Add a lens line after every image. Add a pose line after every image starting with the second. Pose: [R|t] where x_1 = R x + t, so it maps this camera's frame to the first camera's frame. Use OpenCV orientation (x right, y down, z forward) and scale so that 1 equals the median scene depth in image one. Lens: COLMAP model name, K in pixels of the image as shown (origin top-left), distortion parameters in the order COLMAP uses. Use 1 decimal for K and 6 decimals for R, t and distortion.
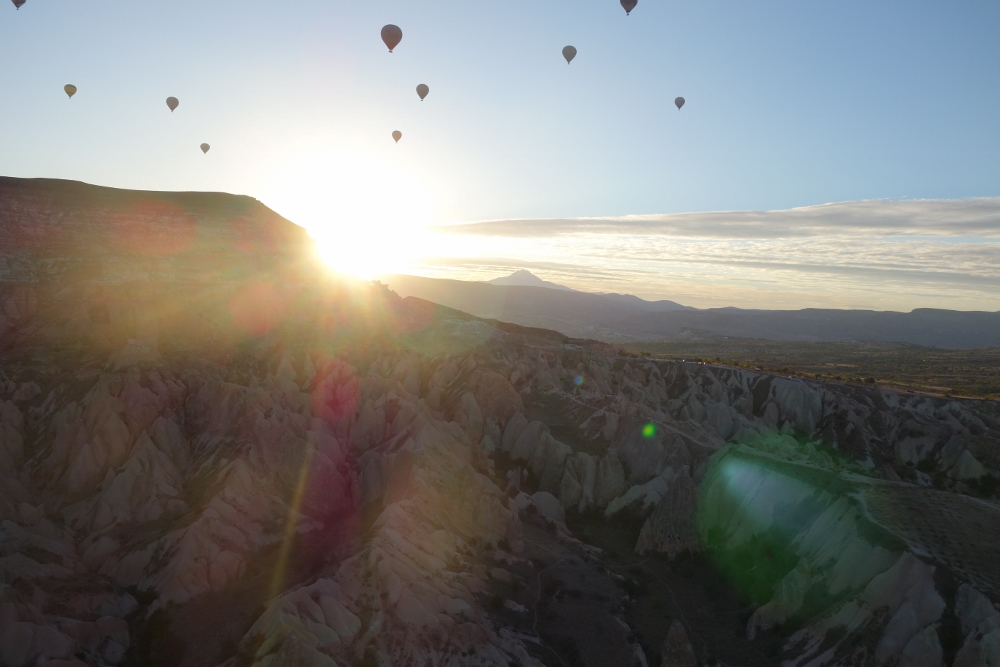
lens RADIAL K [[796.8, 0, 500.0], [0, 796.8, 333.5], [0, 0, 1]] dist [0.009664, 0.002800]
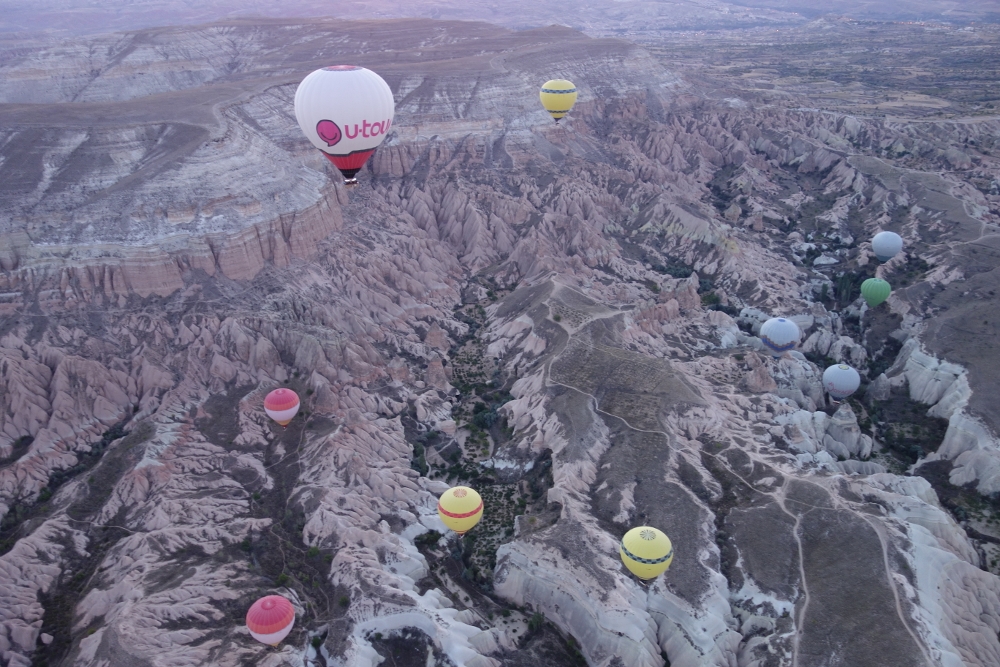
lens RADIAL K [[794.6, 0, 500.0], [0, 794.6, 333.5], [0, 0, 1]] dist [0.002960, -0.002192]
pose [[0.990879, 0.001639, -0.134742, -0.517800], [0.050736, 0.921803, 0.384325, -0.405639], [0.124835, -0.387656, 0.913312, -2.137227]]
